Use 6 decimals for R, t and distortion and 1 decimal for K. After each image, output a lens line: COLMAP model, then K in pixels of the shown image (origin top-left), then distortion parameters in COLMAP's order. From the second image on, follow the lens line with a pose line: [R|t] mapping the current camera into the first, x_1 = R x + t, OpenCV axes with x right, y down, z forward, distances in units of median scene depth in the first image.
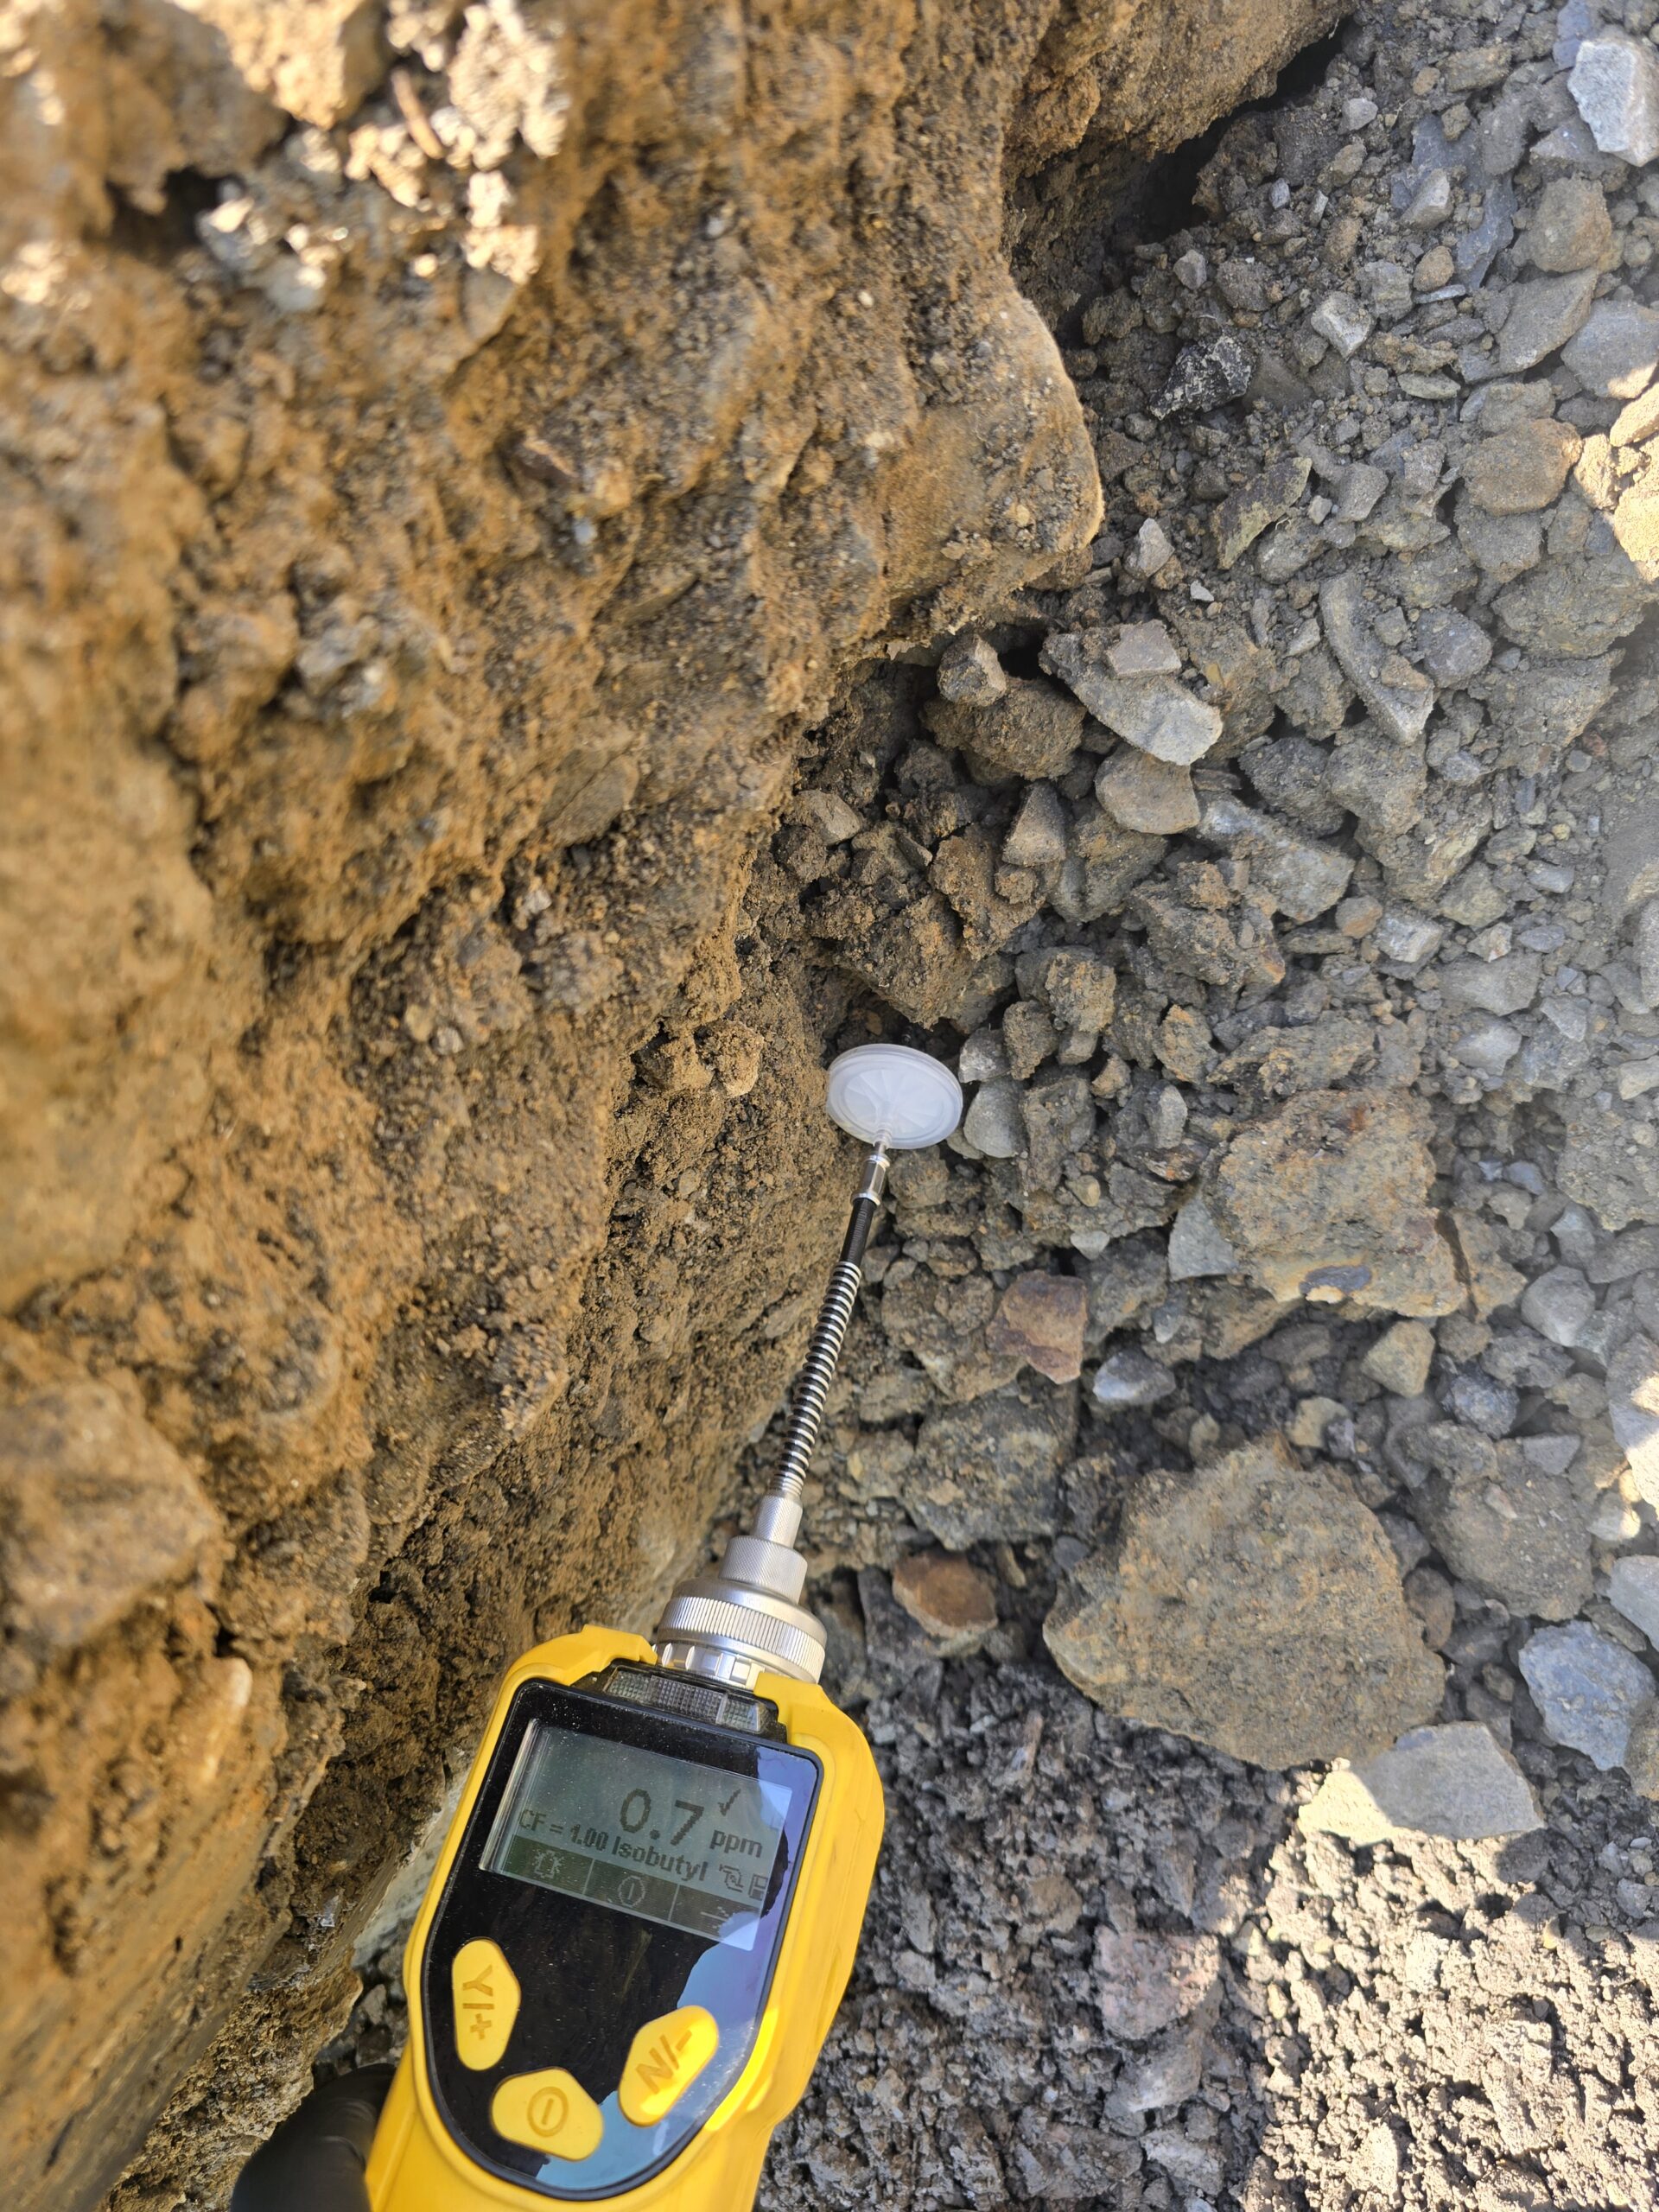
lens RADIAL K [[1539.5, 0, 710.2], [0, 1539.5, 1166.2], [0, 0, 1]] dist [0.035218, -0.037052]
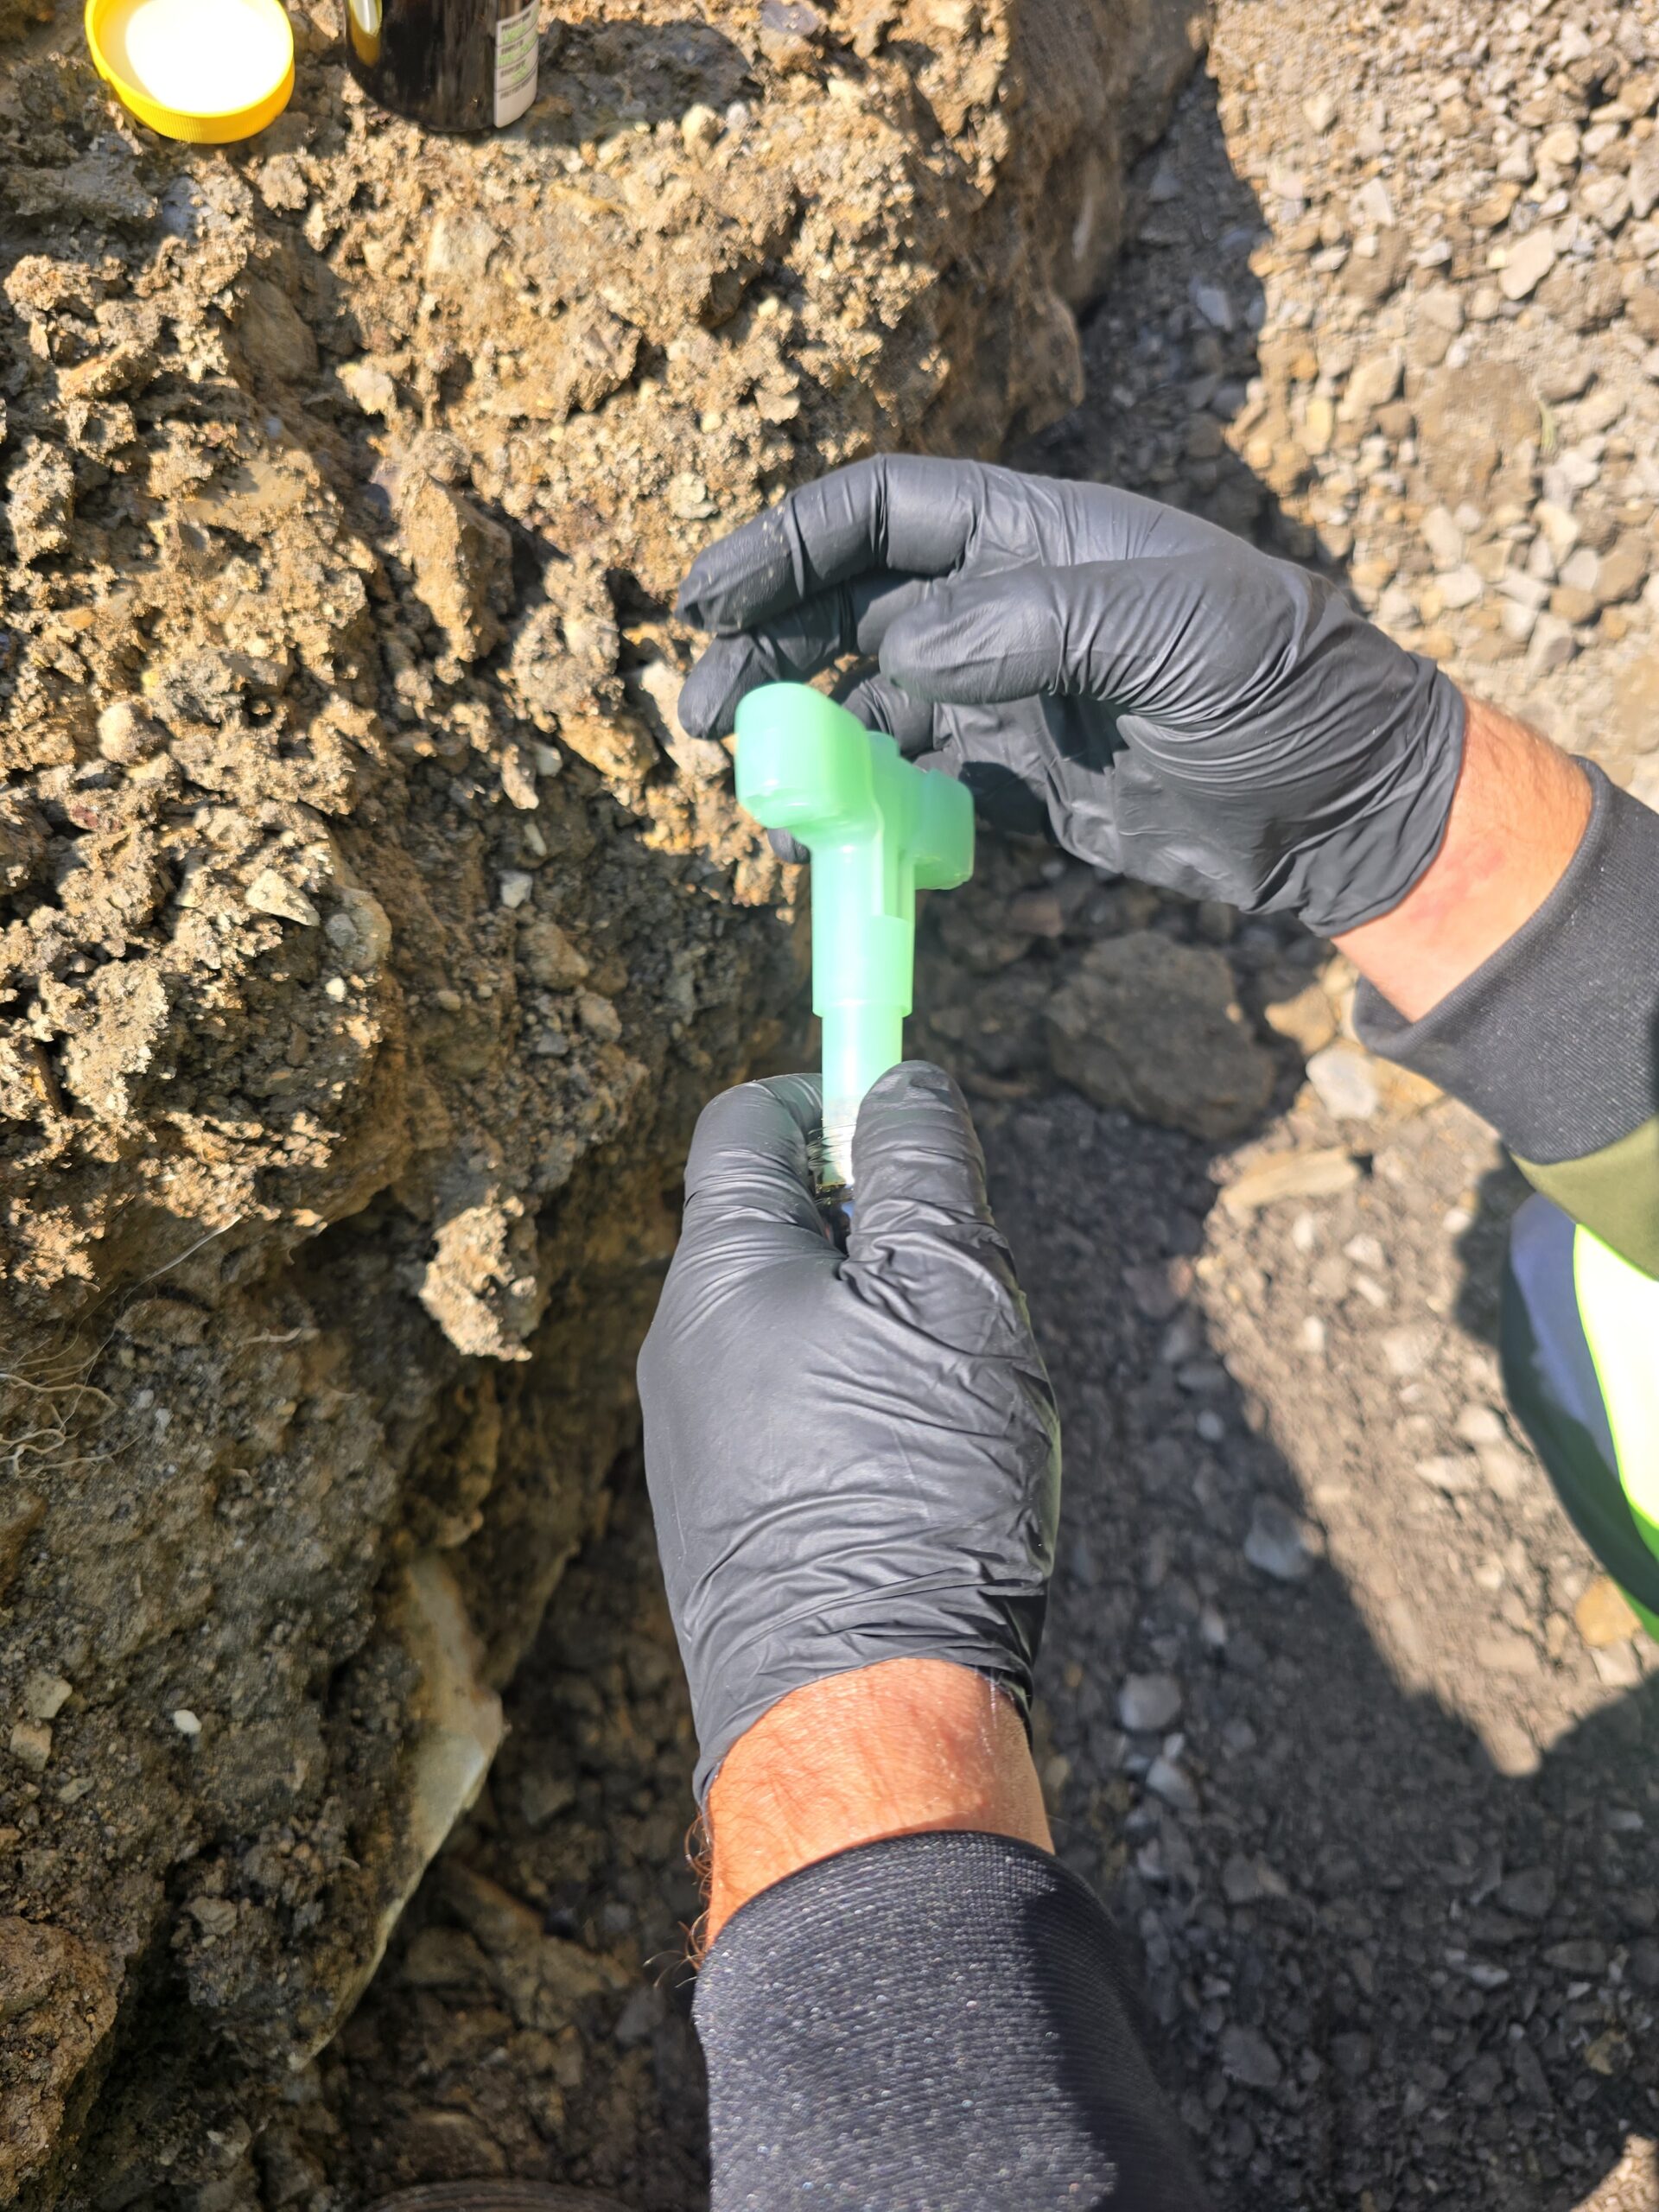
lens RADIAL K [[1539.5, 0, 813.1], [0, 1539.5, 1091.4], [0, 0, 1]] dist [0.035218, -0.037052]
pose [[0.953579, -0.025385, 0.300073, -0.568886], [0.129760, 0.933828, -0.333359, 0.855583], [-0.271754, 0.356821, 0.893772, -0.445326]]
